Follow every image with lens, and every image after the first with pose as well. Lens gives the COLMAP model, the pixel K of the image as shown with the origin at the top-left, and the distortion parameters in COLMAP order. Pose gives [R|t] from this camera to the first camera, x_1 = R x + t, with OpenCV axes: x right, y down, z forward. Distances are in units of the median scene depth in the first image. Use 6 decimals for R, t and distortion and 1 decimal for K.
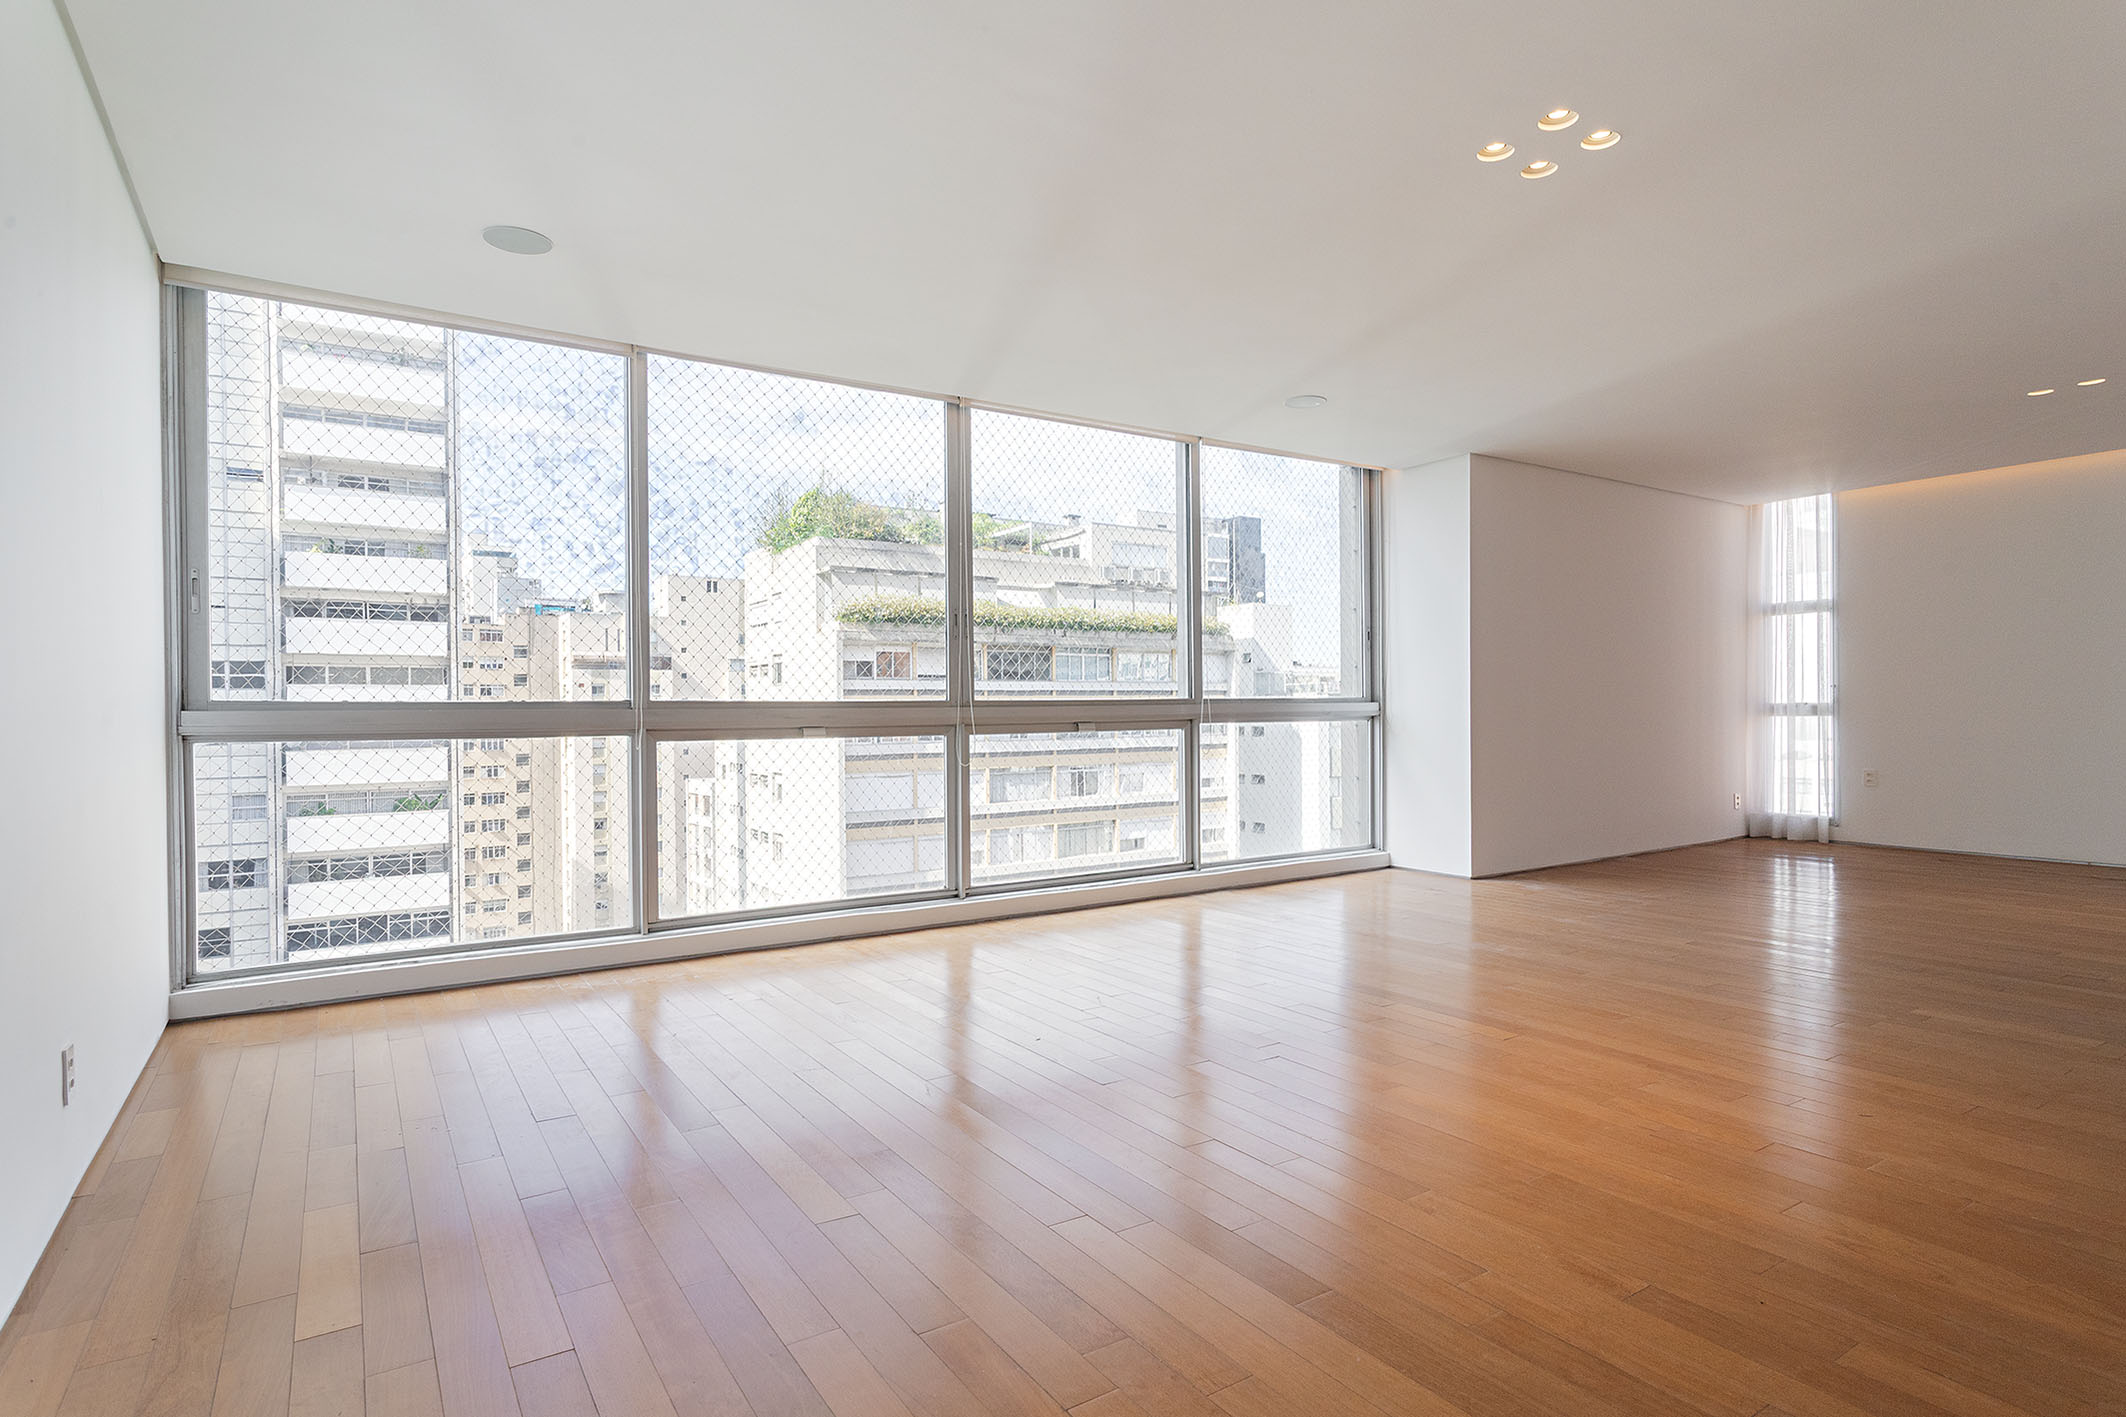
lens RADIAL K [[1124.1, 0, 1054.7], [0, 1124.1, 730.0], [0, 0, 1]] dist [-0.001178, 0.001186]
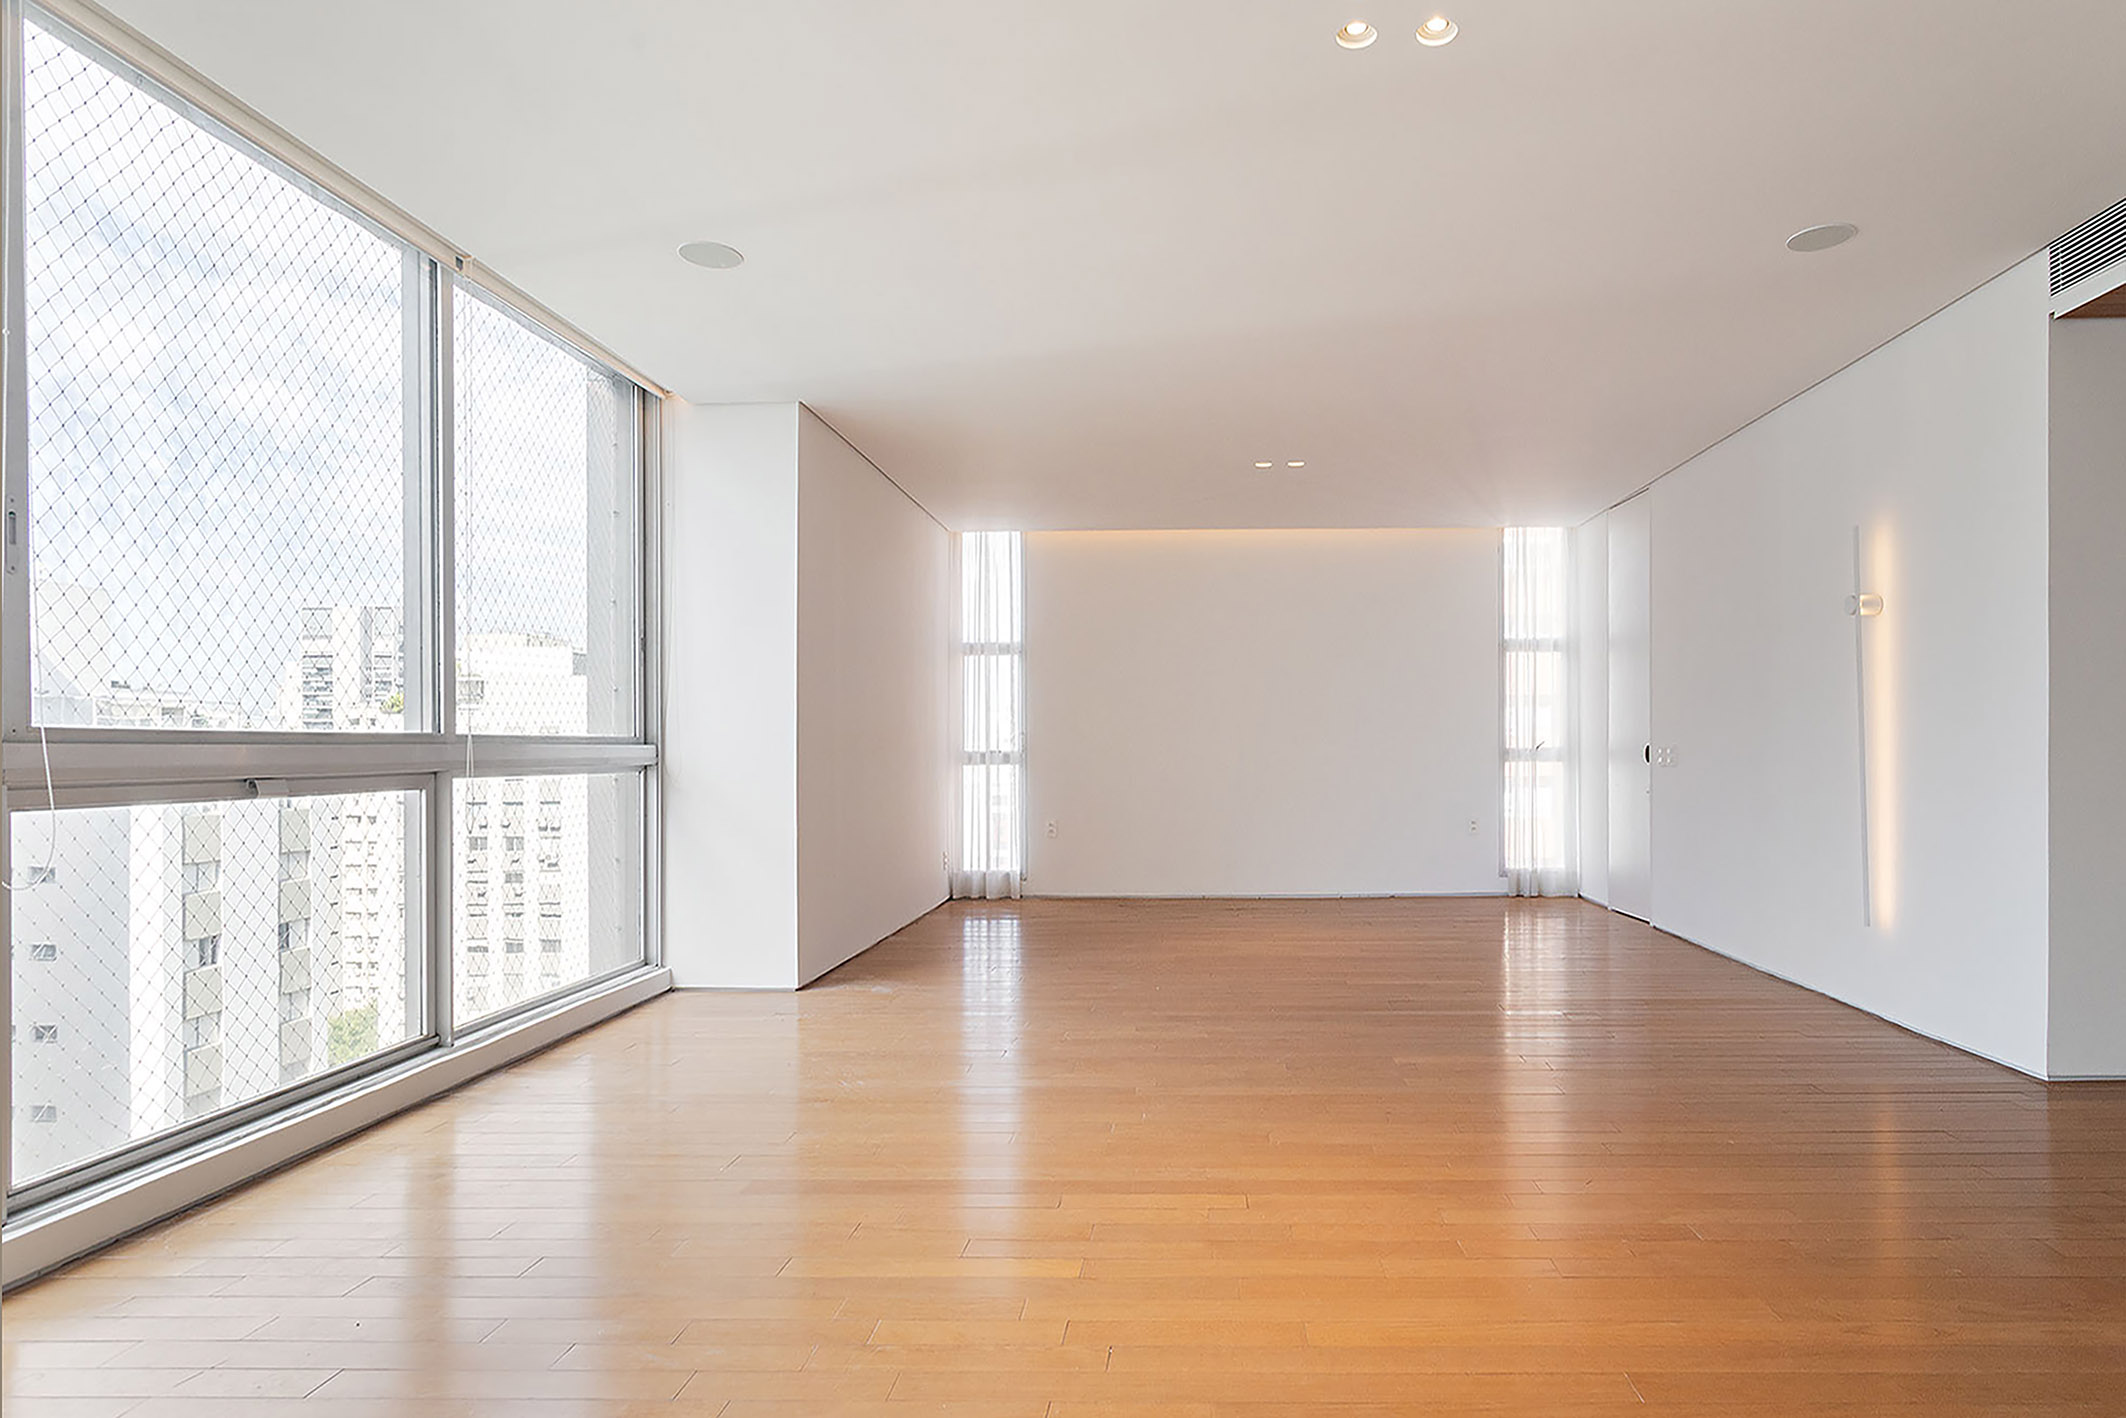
lens RADIAL K [[1313.9, 0, 1112.9], [0, 1313.9, 761.3], [0, 0, 1]] dist [-0.001155, -0.000732]
pose [[0.562249, 0.001217, 0.826967, -0.201283], [0.013151, 0.999859, -0.010413, -0.003131], [-0.826864, 0.016731, 0.562154, 0.336145]]
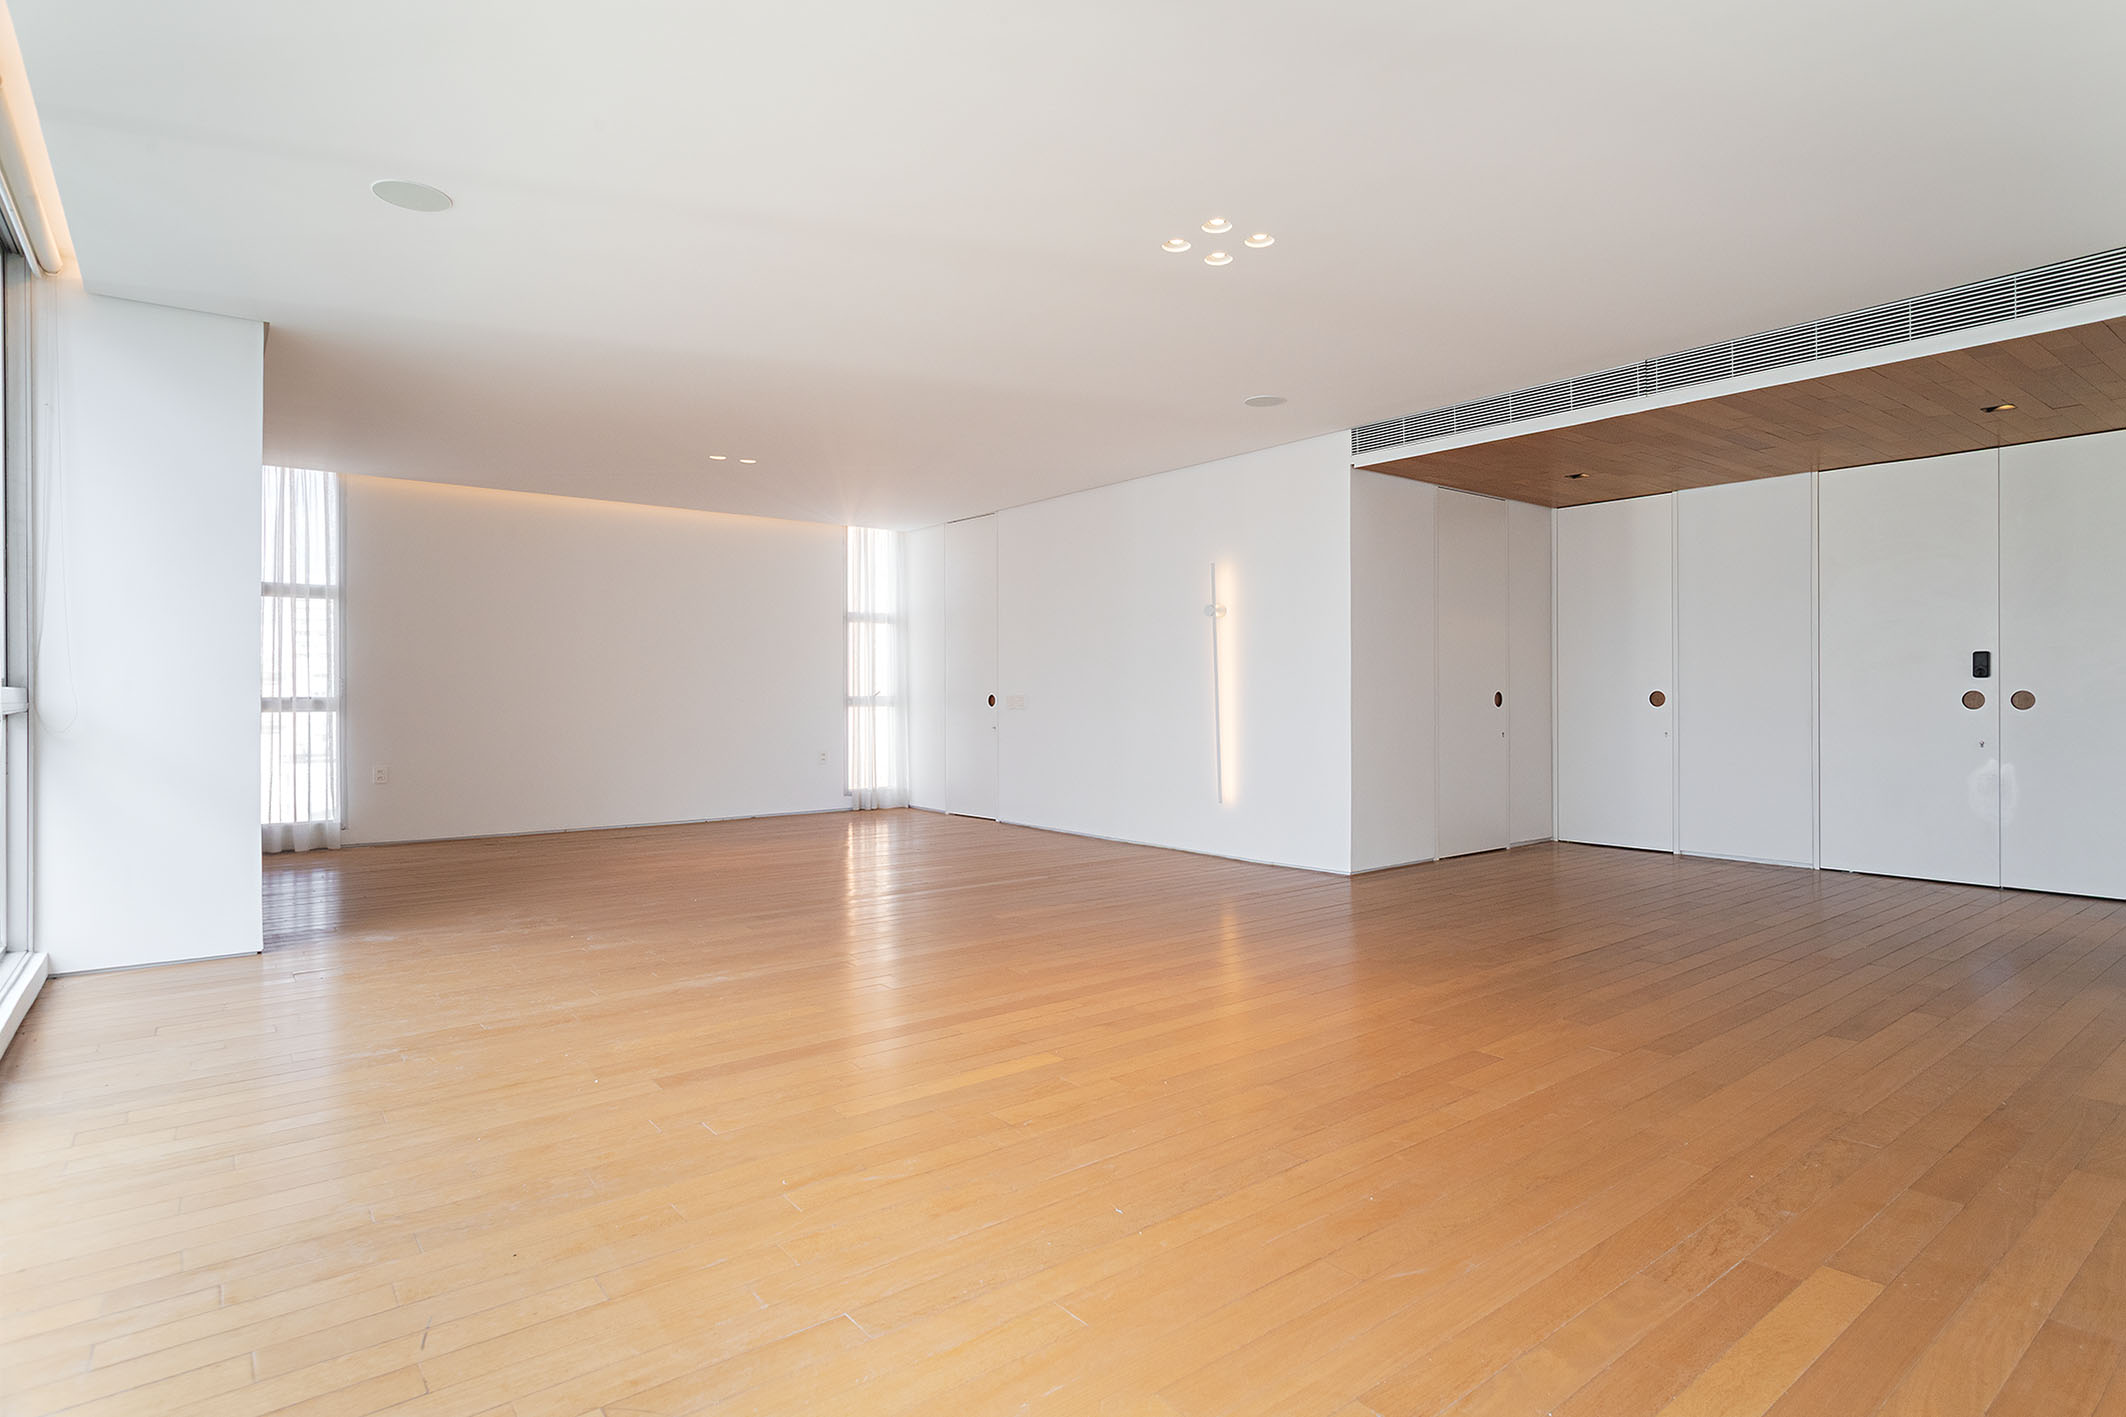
lens RADIAL K [[1124.1, 0, 1069.4], [0, 1124.1, 701.8], [0, 0, 1]] dist [-0.001178, 0.001186]
pose [[-0.107222, 0.006270, 0.994215, -0.321325], [0.019519, 0.999801, -0.004200, -0.005094], [-0.994043, 0.018956, -0.107323, 0.539566]]
